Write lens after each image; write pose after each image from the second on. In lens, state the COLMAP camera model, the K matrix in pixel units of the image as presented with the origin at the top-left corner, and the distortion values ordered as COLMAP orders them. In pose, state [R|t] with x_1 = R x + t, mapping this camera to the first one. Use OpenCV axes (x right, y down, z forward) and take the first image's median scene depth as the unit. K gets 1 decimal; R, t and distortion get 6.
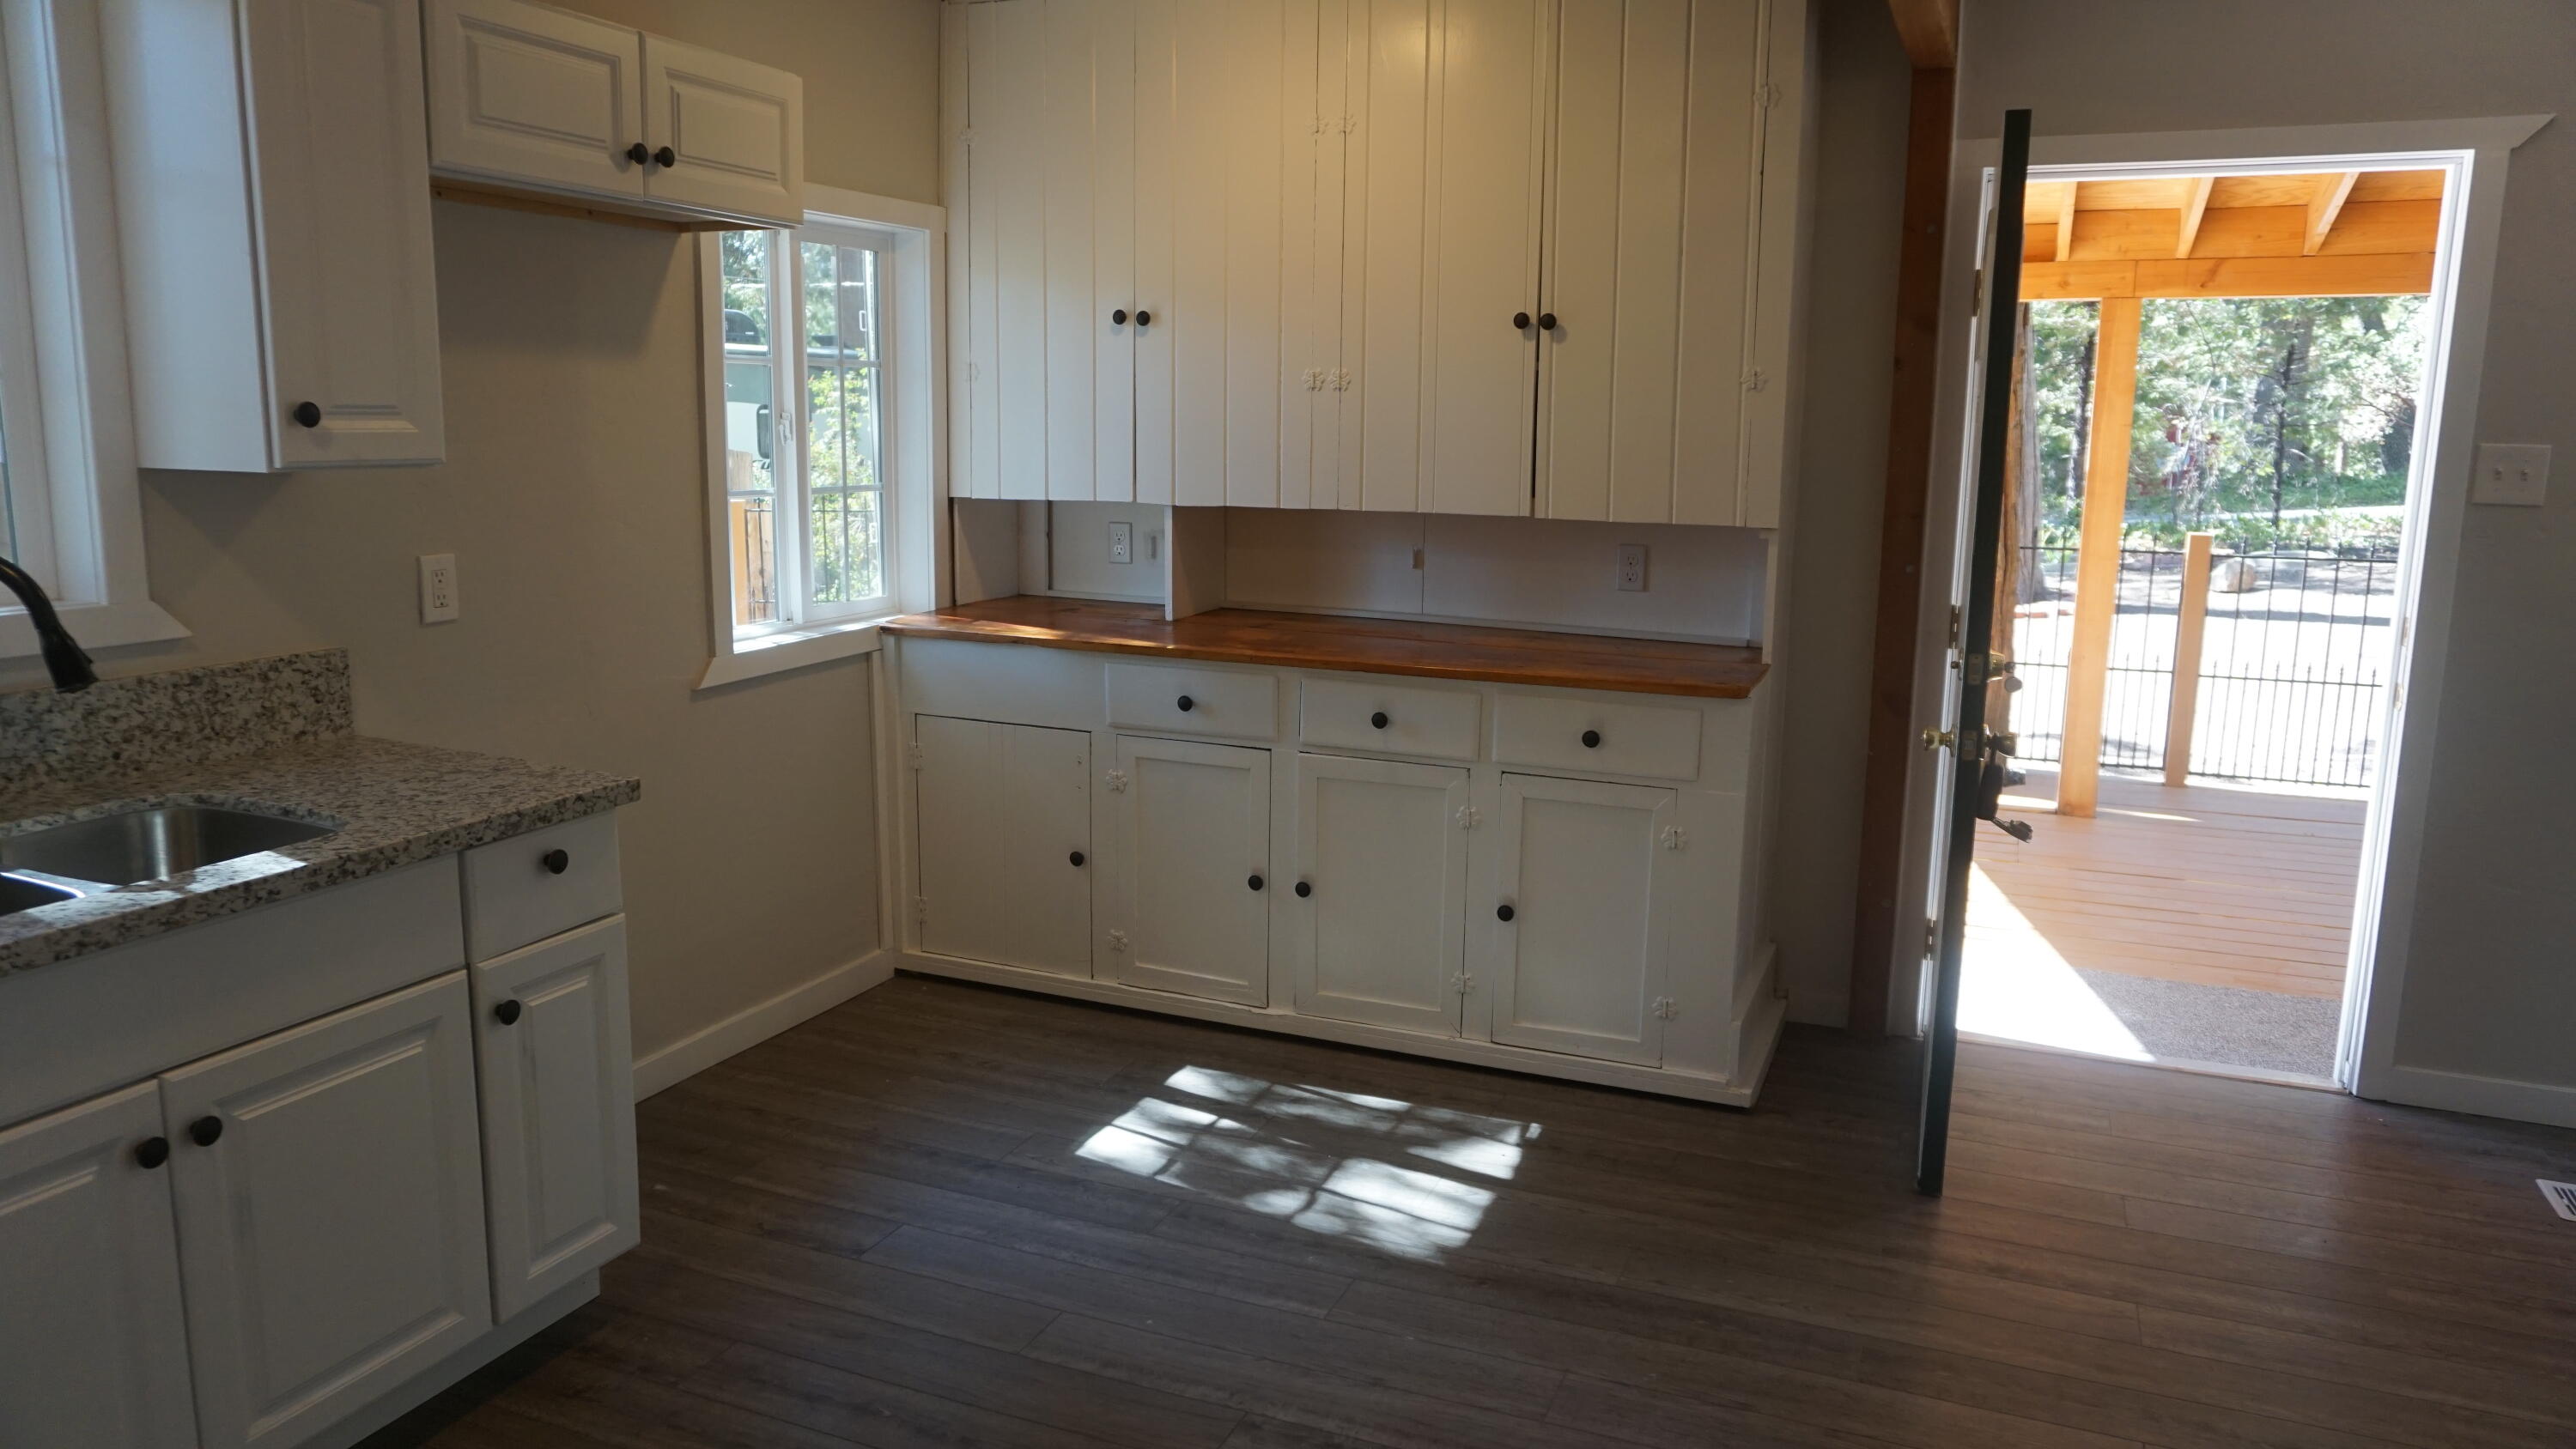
lens RADIAL K [[1736.1, 0, 1264.4], [0, 1736.1, 719.9], [0, 0, 1]] dist [-0.060001, 0.033251]
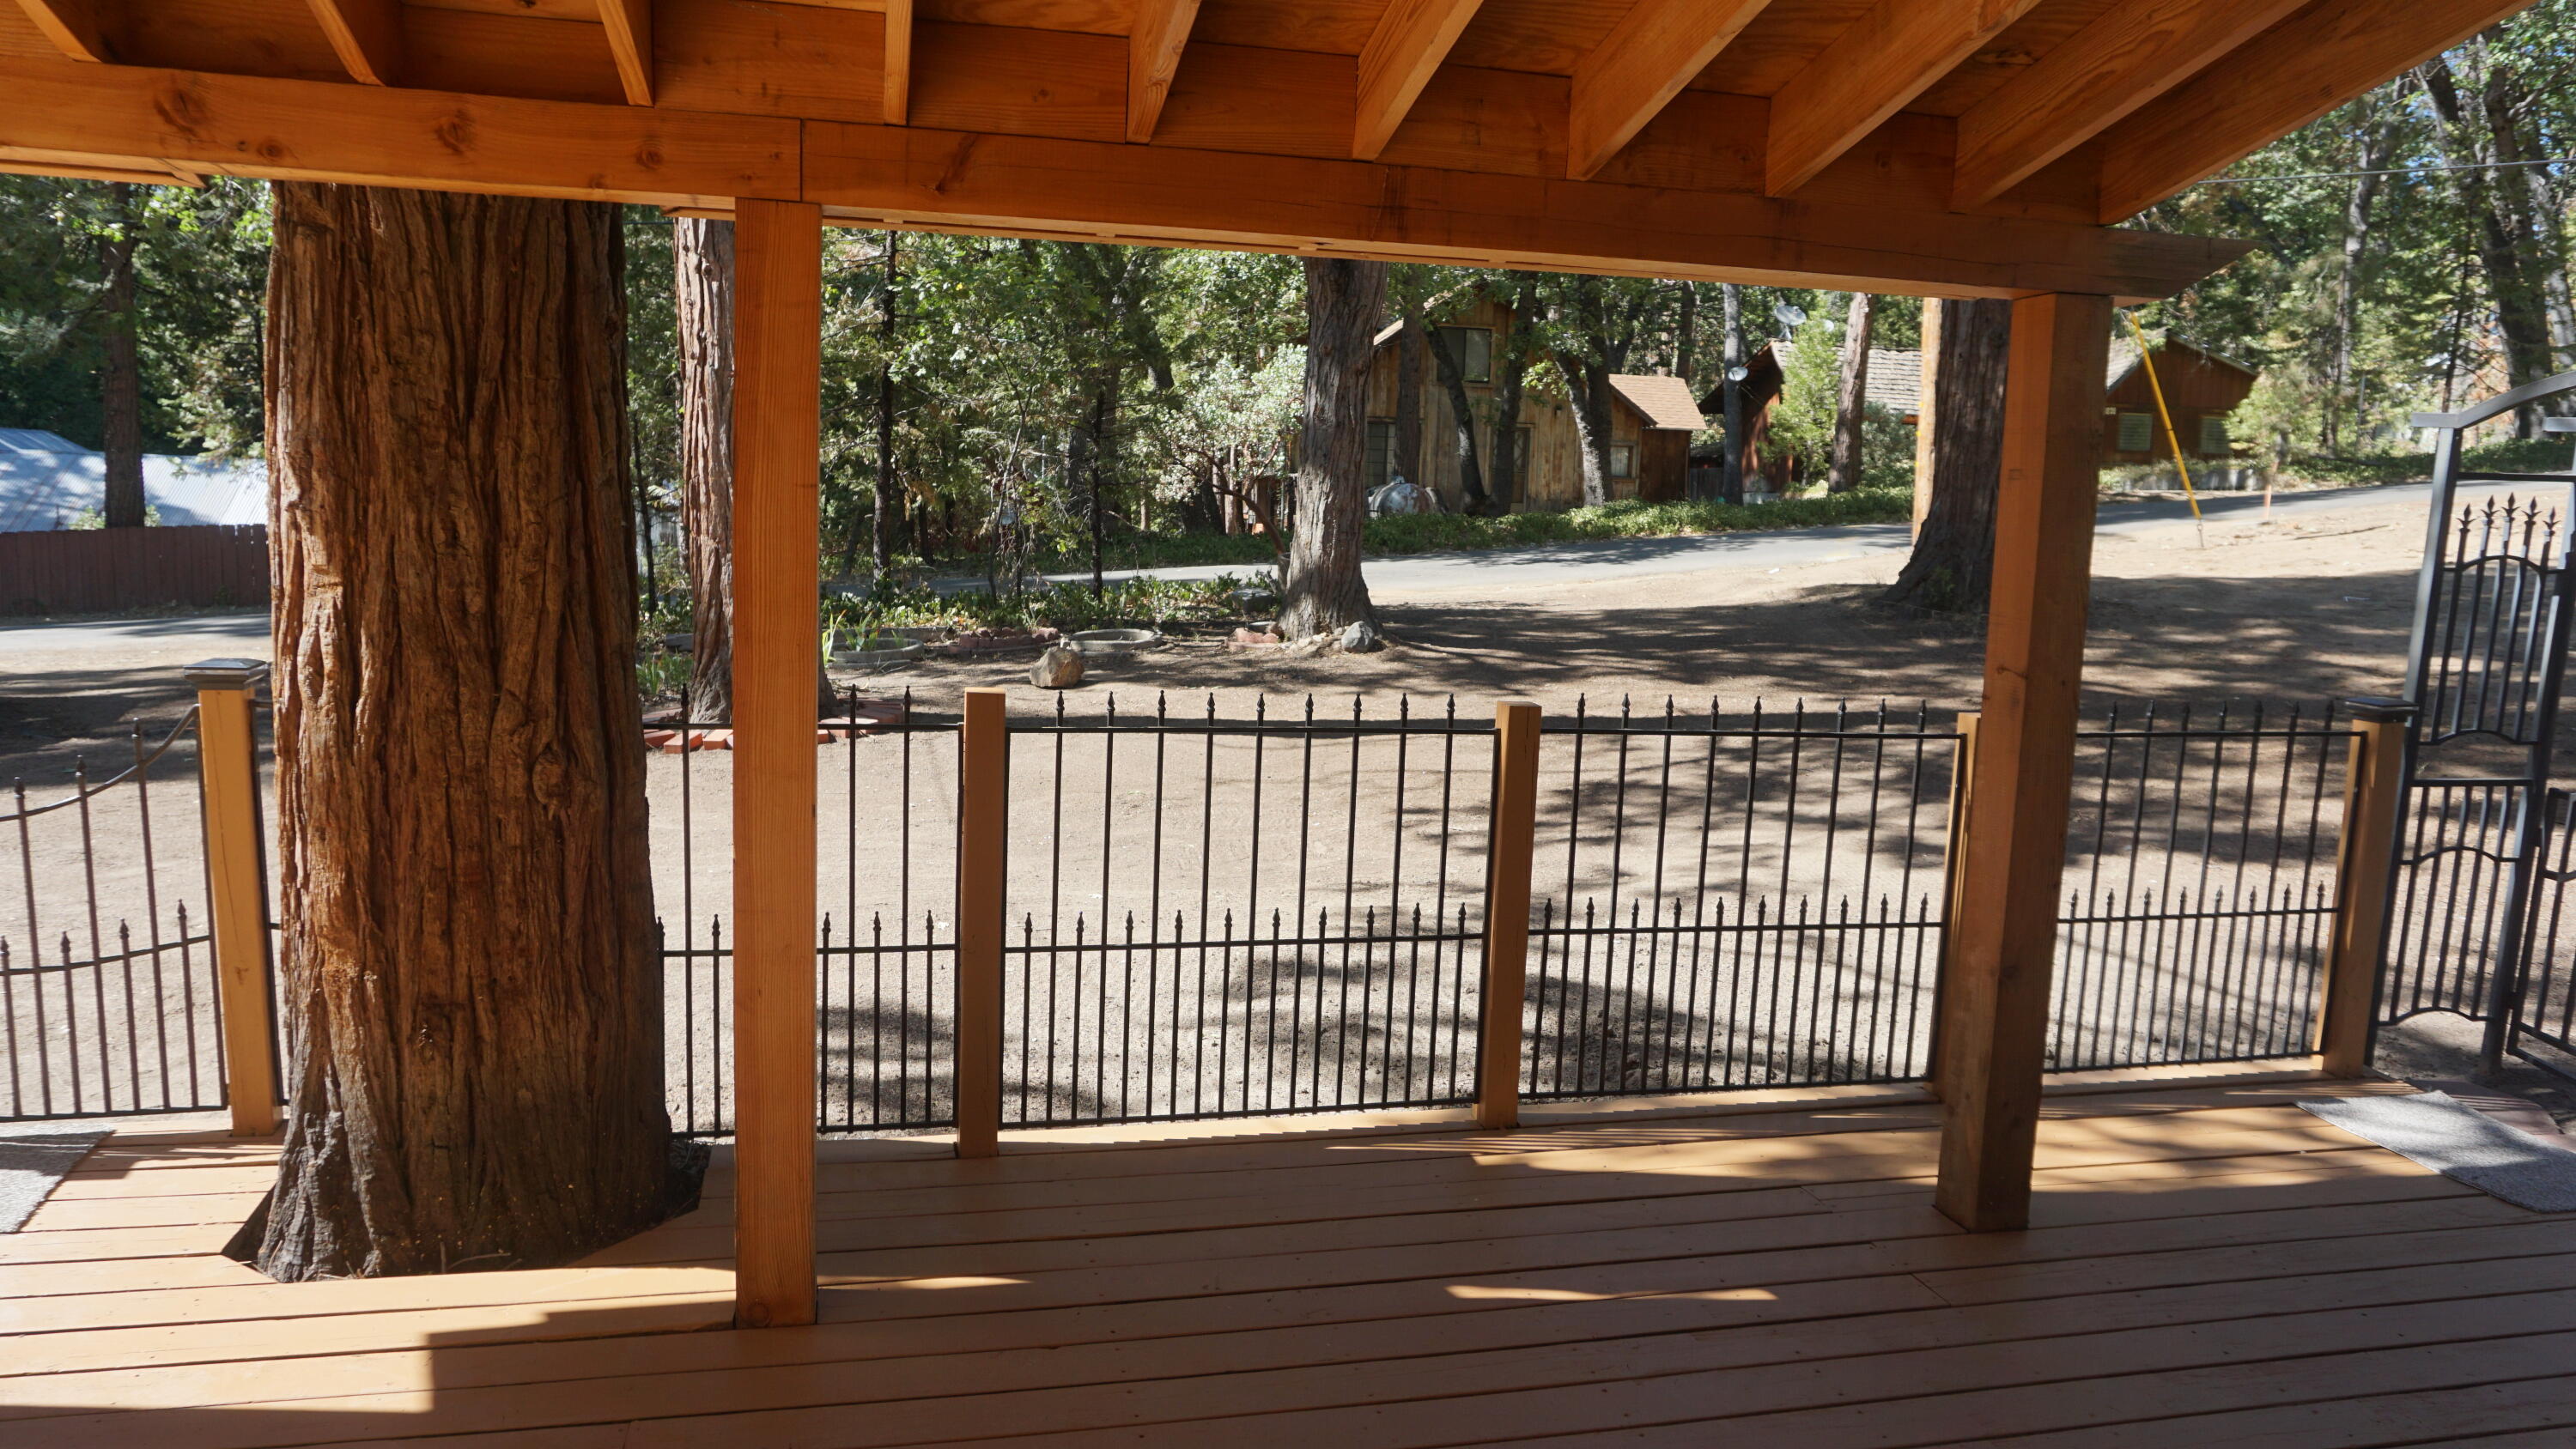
lens RADIAL K [[1736.1, 0, 1318.5], [0, 1736.1, 689.3], [0, 0, 1]] dist [-0.060001, 0.033251]
pose [[0.789797, -0.046730, 0.611585, 0.469373], [0.074309, 0.997039, -0.019781, -0.141310], [-0.608850, 0.061069, 0.790931, 0.798578]]
